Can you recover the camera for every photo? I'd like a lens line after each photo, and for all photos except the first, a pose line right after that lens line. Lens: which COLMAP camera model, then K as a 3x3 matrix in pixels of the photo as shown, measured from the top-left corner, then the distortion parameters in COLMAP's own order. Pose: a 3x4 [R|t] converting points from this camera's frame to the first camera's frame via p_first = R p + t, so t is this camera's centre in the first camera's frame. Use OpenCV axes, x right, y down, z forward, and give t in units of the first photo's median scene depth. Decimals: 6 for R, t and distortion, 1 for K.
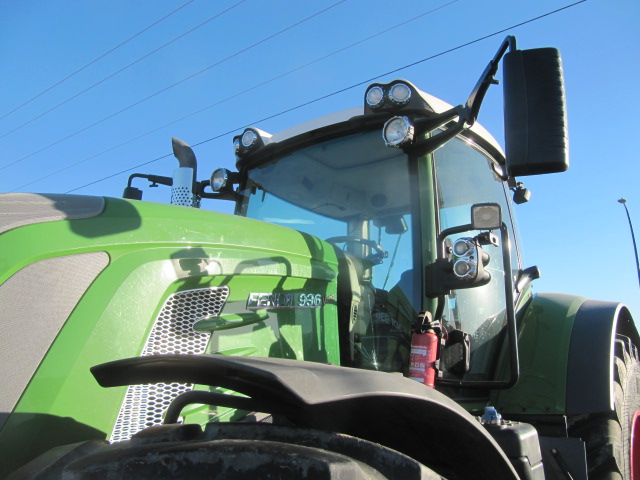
lens RADIAL K [[525.5, 0, 320.0], [0, 525.5, 240.0], [0, 0, 1]] dist [-0.045321, 0.008339]
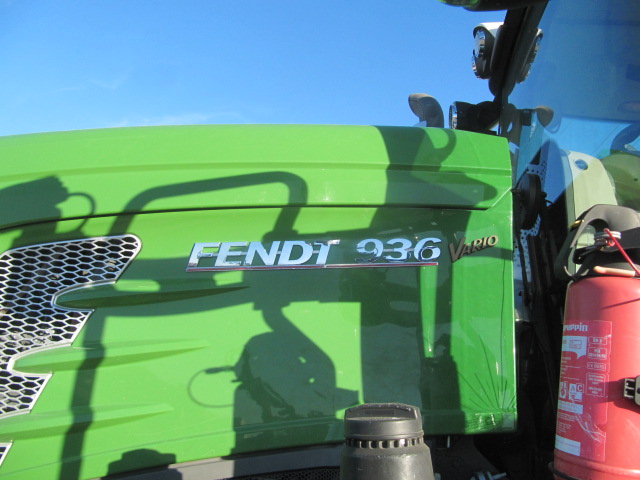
lens RADIAL K [[525.5, 0, 320.0], [0, 525.5, 240.0], [0, 0, 1]] dist [-0.045321, 0.008339]
pose [[0.528466, -0.206081, -0.823562, 0.308161], [0.125472, 0.978396, -0.164312, 0.159581], [0.839631, -0.016501, 0.542906, 0.624679]]
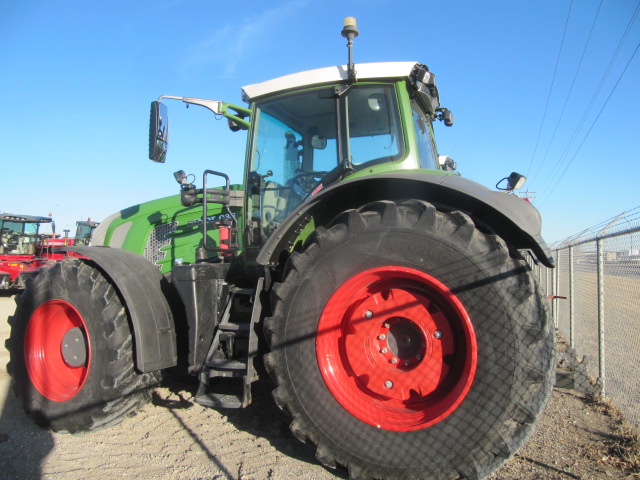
lens RADIAL K [[525.5, 0, 320.0], [0, 525.5, 240.0], [0, 0, 1]] dist [-0.045321, 0.008339]
pose [[0.273493, -0.074192, -0.959008, 2.010634], [0.249338, 0.968409, -0.003812, 0.287585], [0.928995, -0.238074, 0.283352, 0.652665]]
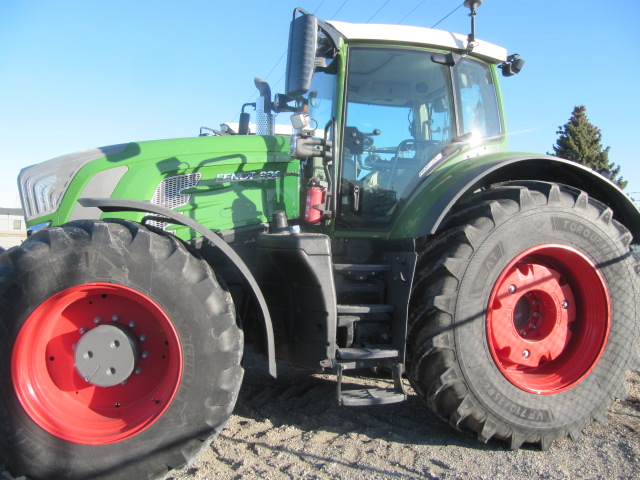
lens RADIAL K [[525.5, 0, 320.0], [0, 525.5, 240.0], [0, 0, 1]] dist [-0.045321, 0.008339]
pose [[0.810129, -0.006640, -0.586215, 1.058849], [0.141427, 0.972617, 0.184430, 0.023227], [0.568938, -0.232319, 0.788884, -0.325735]]
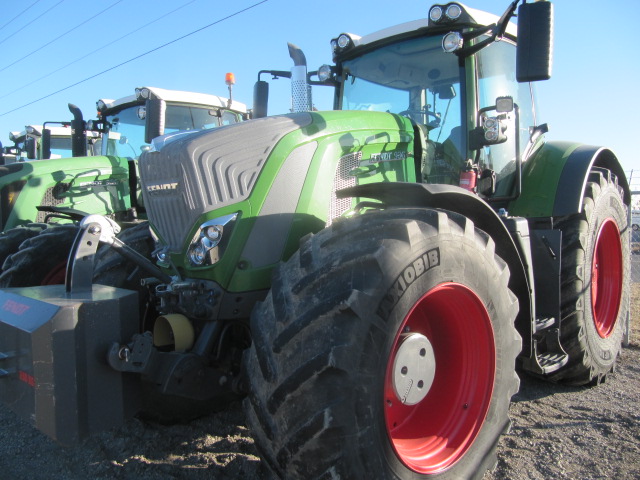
lens RADIAL K [[525.5, 0, 320.0], [0, 525.5, 240.0], [0, 0, 1]] dist [-0.045321, 0.008339]
pose [[0.995758, -0.037361, -0.084081, -0.128736], [0.059973, 0.956591, 0.285195, -0.110533], [0.069776, -0.289027, 0.954775, -0.642750]]
